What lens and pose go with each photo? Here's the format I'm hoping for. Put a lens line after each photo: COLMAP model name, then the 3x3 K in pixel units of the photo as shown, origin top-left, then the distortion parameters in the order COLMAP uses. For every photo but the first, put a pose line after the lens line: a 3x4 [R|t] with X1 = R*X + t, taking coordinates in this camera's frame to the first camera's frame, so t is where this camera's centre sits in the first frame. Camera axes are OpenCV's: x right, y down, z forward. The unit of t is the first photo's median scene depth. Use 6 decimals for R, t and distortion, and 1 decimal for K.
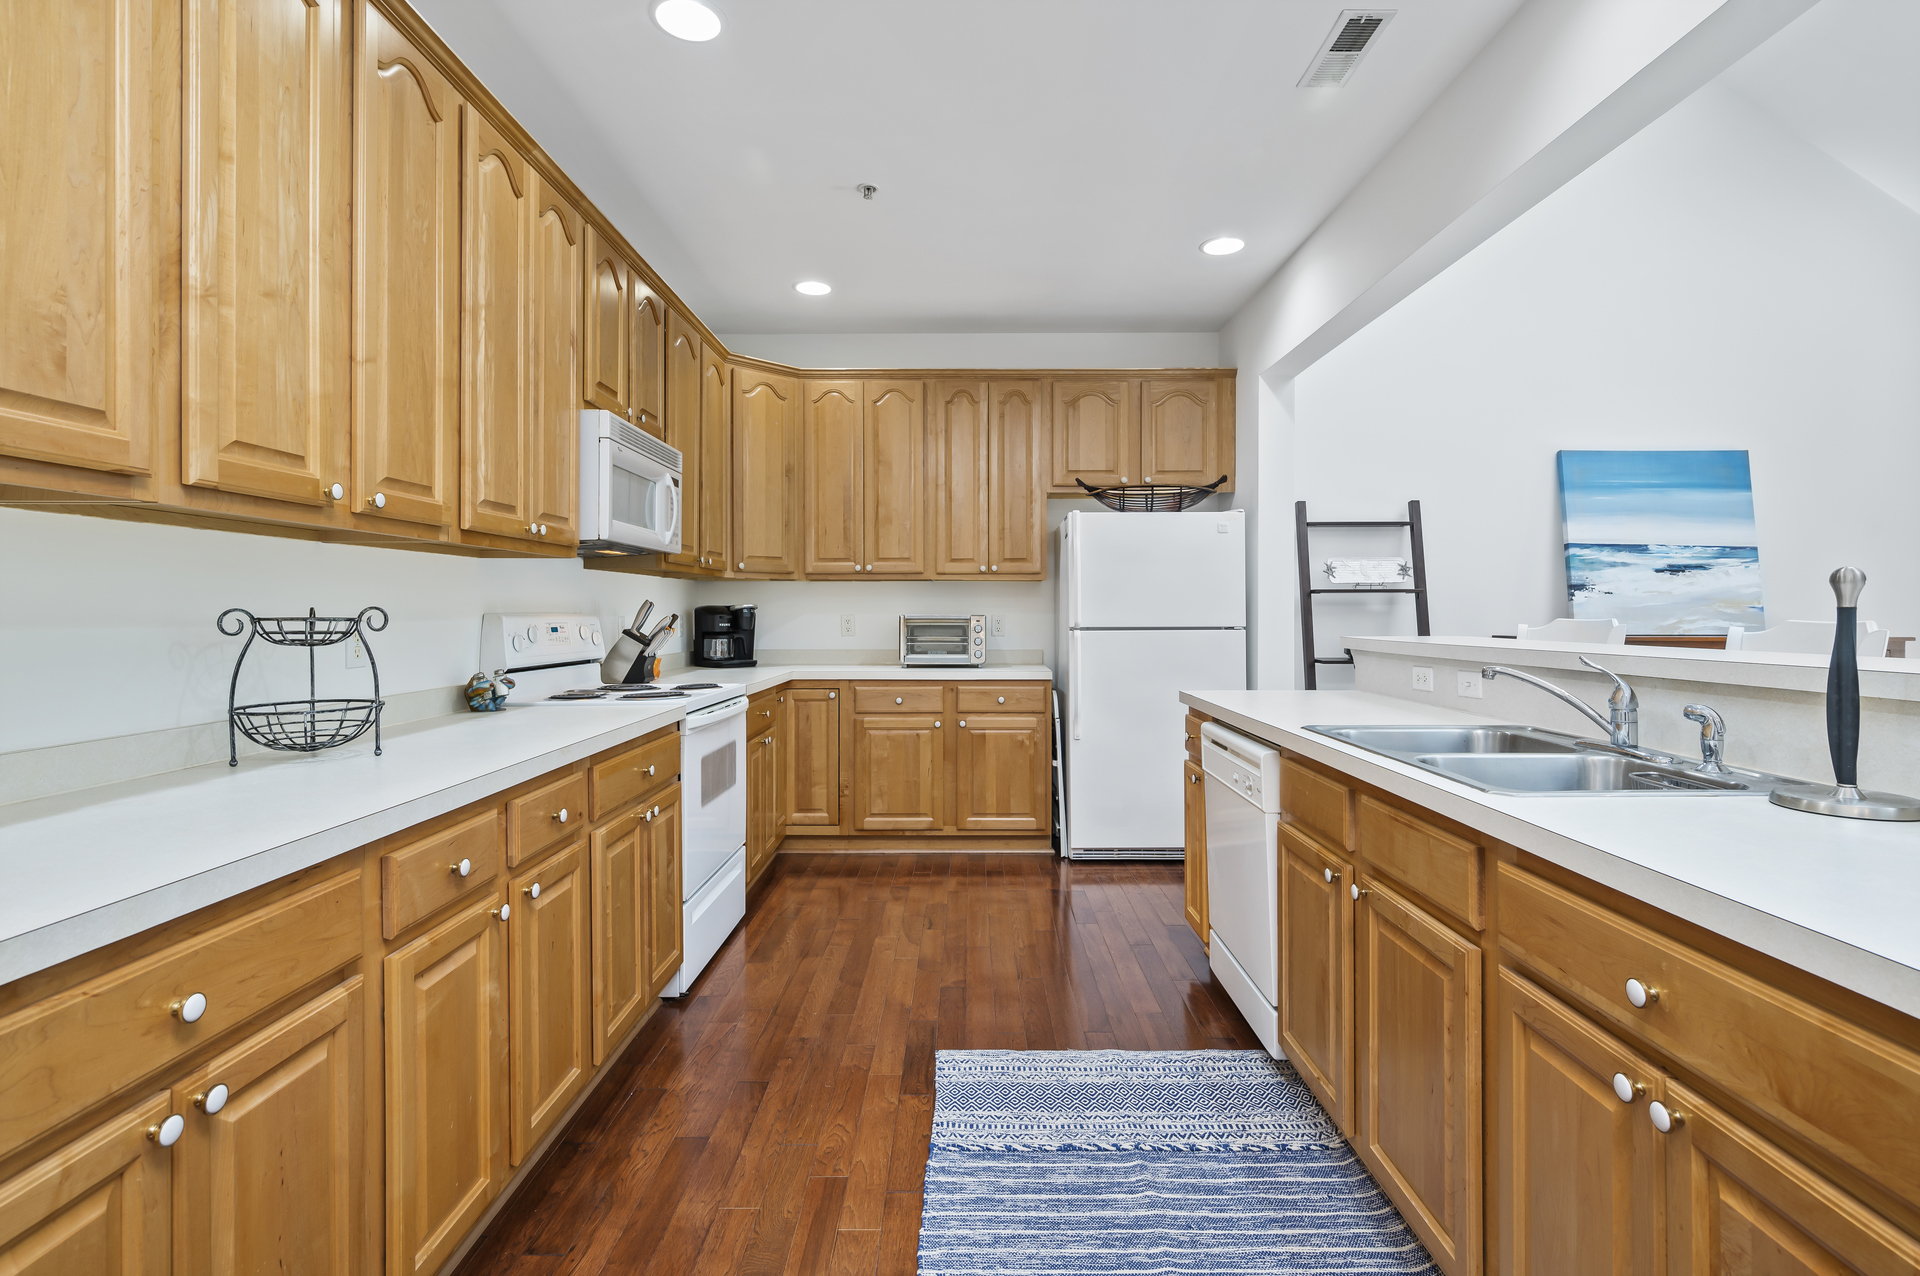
lens RADIAL K [[909.0, 0, 963.2], [0, 909.0, 611.3], [0, 0, 1]] dist [0.000333, 0.000059]
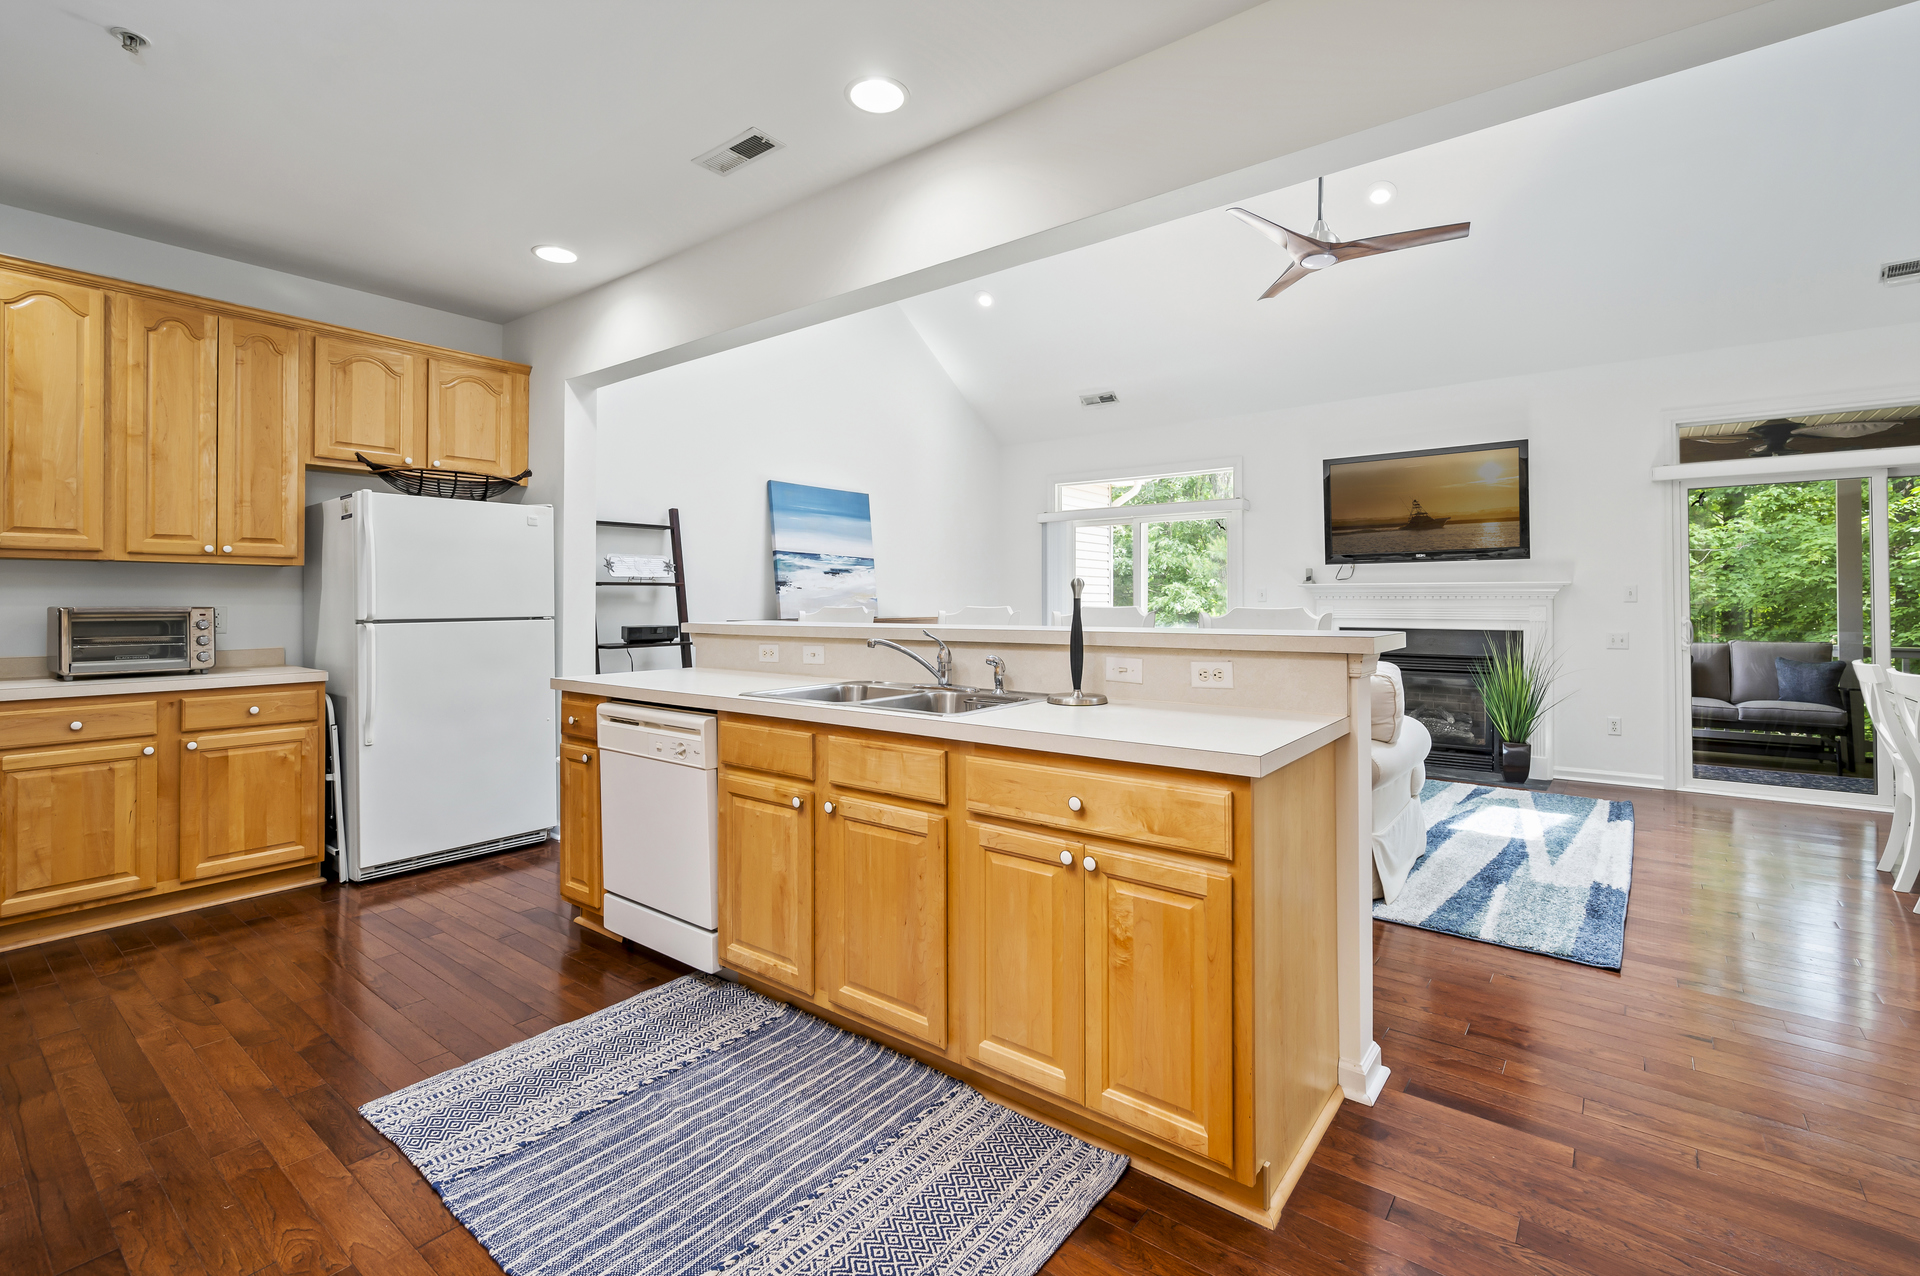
lens RADIAL K [[849.3, 0, 963.6], [0, 849.3, 597.0], [0, 0, 1]] dist [-0.000724, -0.000232]
pose [[0.611098, 0.002744, 0.791551, -0.305441], [0.001967, 0.999986, -0.004985, 0.000532], [-0.791553, 0.004604, 0.611083, 0.042139]]
